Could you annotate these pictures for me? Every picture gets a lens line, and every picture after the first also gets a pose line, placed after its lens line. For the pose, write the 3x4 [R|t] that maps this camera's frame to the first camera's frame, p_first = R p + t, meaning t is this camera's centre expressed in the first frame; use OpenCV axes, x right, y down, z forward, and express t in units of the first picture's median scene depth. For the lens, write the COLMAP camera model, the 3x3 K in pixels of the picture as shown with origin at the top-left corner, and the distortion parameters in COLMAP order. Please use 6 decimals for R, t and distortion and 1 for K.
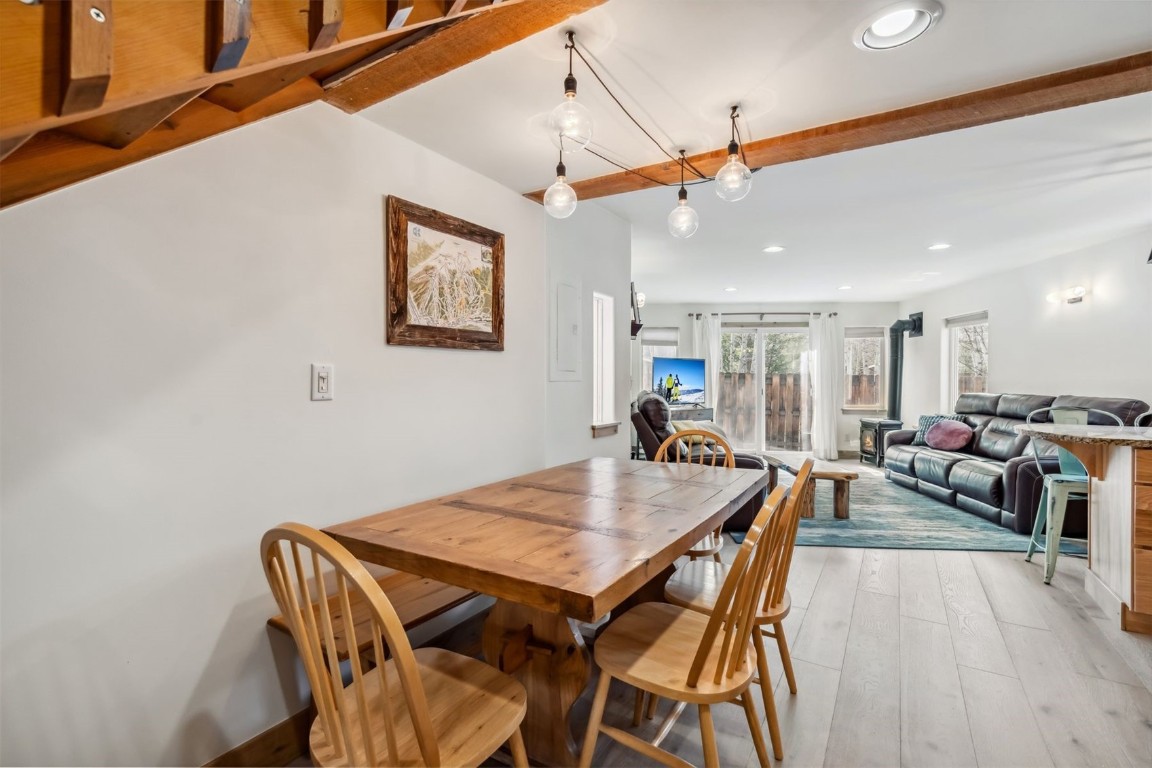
lens RADIAL K [[532.7, 0, 576.0], [0, 532.7, 384.0], [0, 0, 1]] dist [-0.002323, -0.000101]
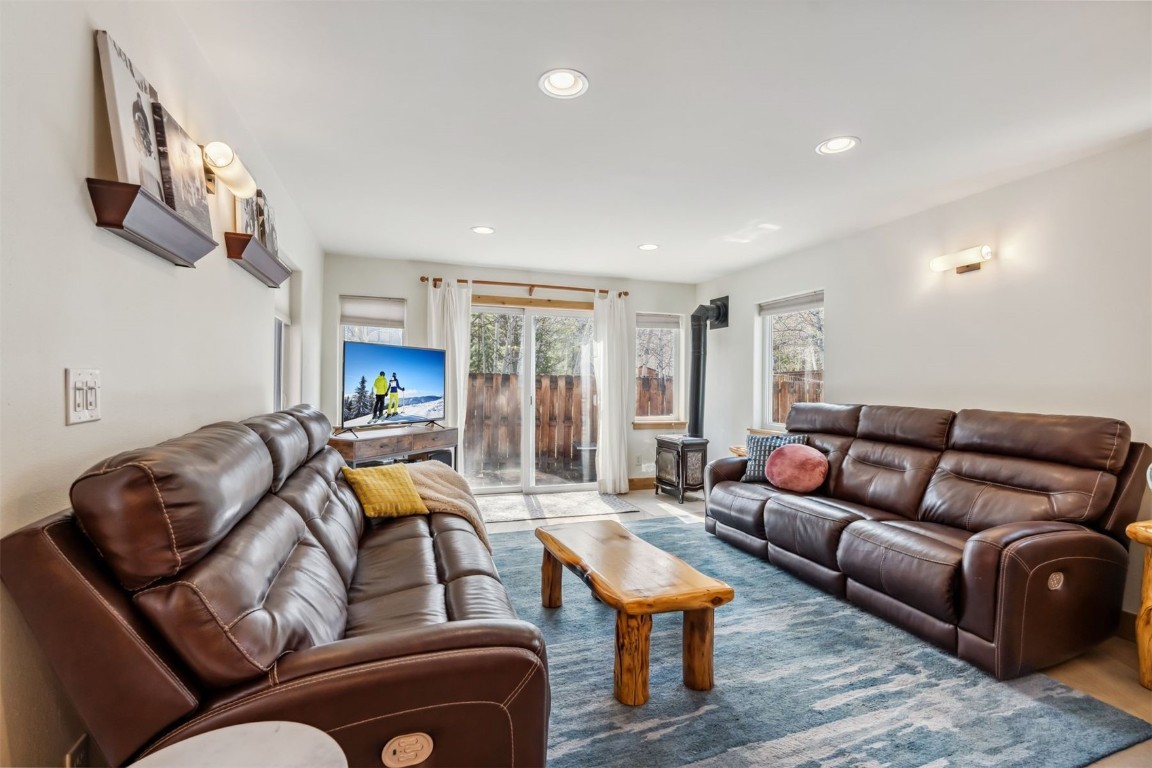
lens RADIAL K [[532.7, 0, 576.0], [0, 532.7, 384.0], [0, 0, 1]] dist [-0.002323, -0.000101]
pose [[0.910693, 0.006736, 0.413029, 0.131899], [-0.004672, 0.999971, -0.006006, -0.002044], [-0.413057, 0.003540, 0.910698, 0.387772]]
